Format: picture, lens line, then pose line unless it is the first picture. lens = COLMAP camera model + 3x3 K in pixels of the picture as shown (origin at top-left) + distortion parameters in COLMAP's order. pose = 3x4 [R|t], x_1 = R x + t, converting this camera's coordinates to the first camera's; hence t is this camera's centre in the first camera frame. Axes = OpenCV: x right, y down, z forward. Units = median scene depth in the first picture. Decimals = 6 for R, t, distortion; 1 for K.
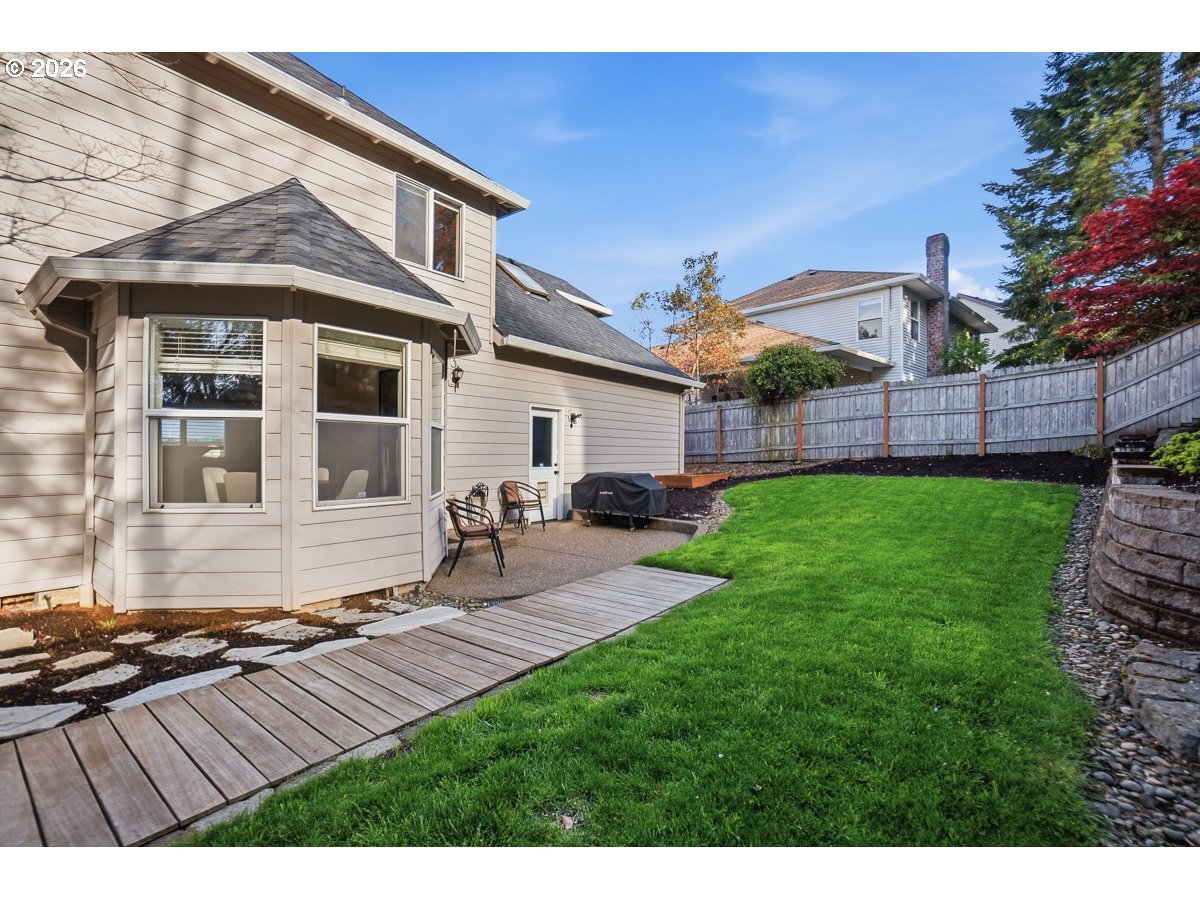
lens RADIAL K [[535.5, 0, 603.2], [0, 535.5, 454.7], [0, 0, 1]] dist [-0.065130, 0.023355]
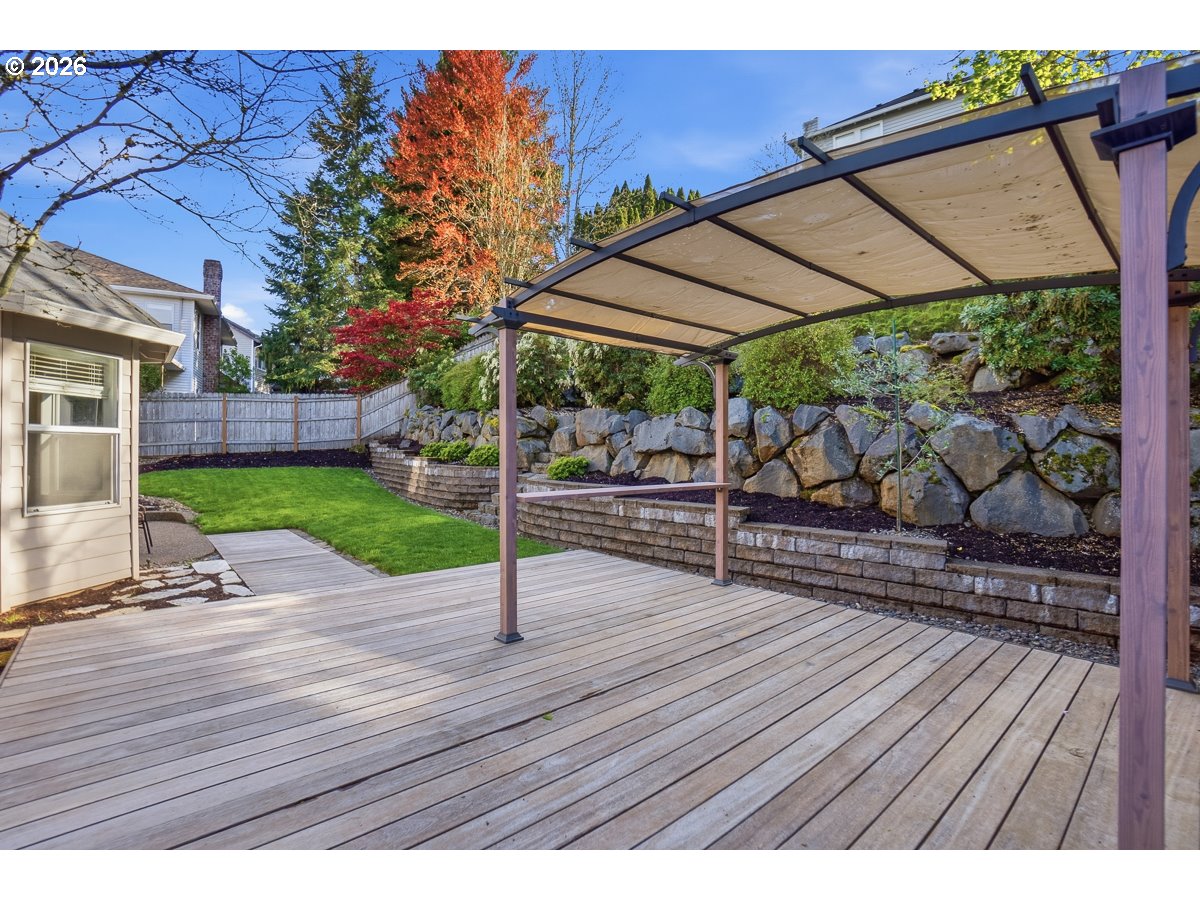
lens RADIAL K [[549.1, 0, 602.6], [0, 549.1, 439.7], [0, 0, 1]] dist [-0.066493, 0.024948]
pose [[0.201402, 0.010829, 0.979449, -0.668647], [0.001783, 0.999933, -0.011422, -0.014782], [-0.979507, 0.004047, 0.201370, -0.174468]]
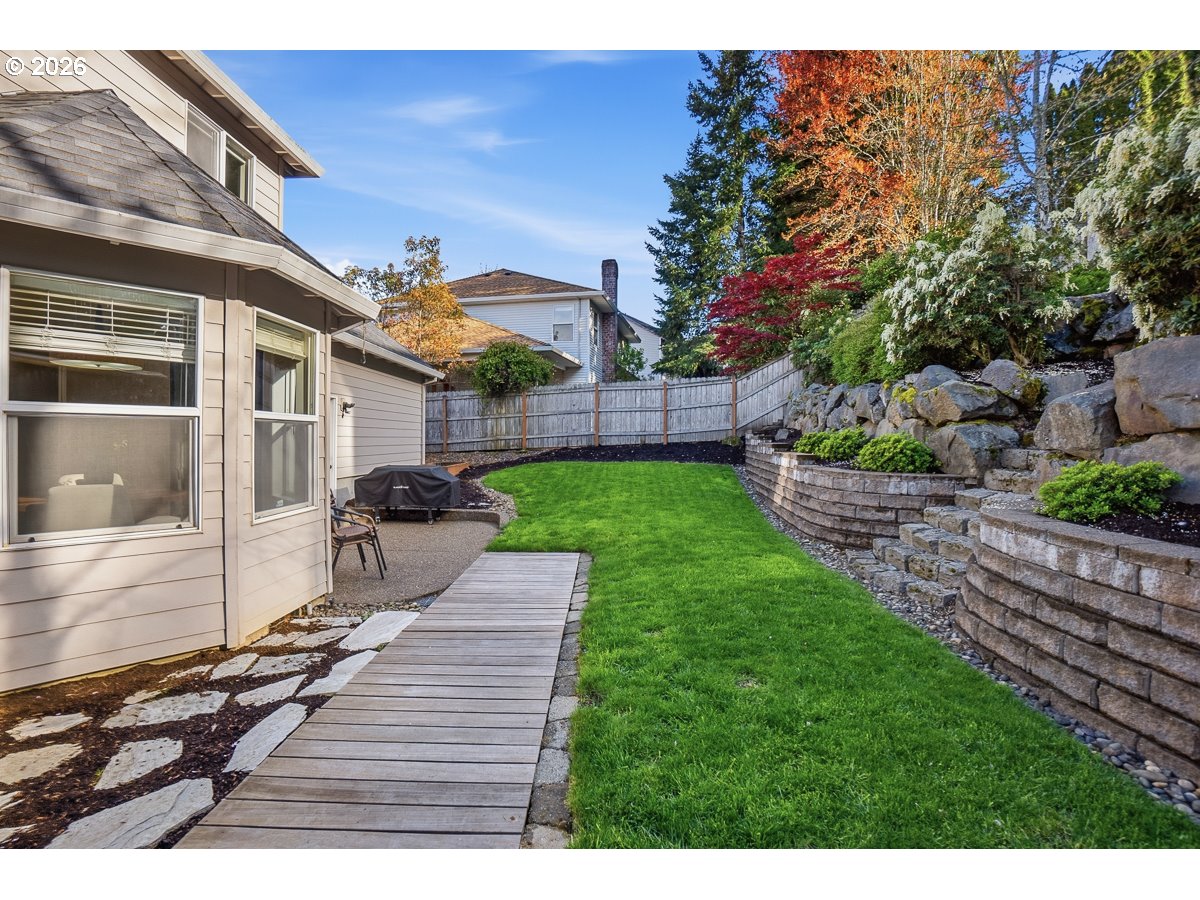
lens RADIAL K [[549.1, 0, 602.6], [0, 549.1, 439.7], [0, 0, 1]] dist [-0.066493, 0.024948]
pose [[0.802925, -0.003637, 0.596069, -0.251575], [0.003570, 0.999993, 0.001293, -0.013117], [-0.596069, 0.001090, 0.802932, -0.014948]]
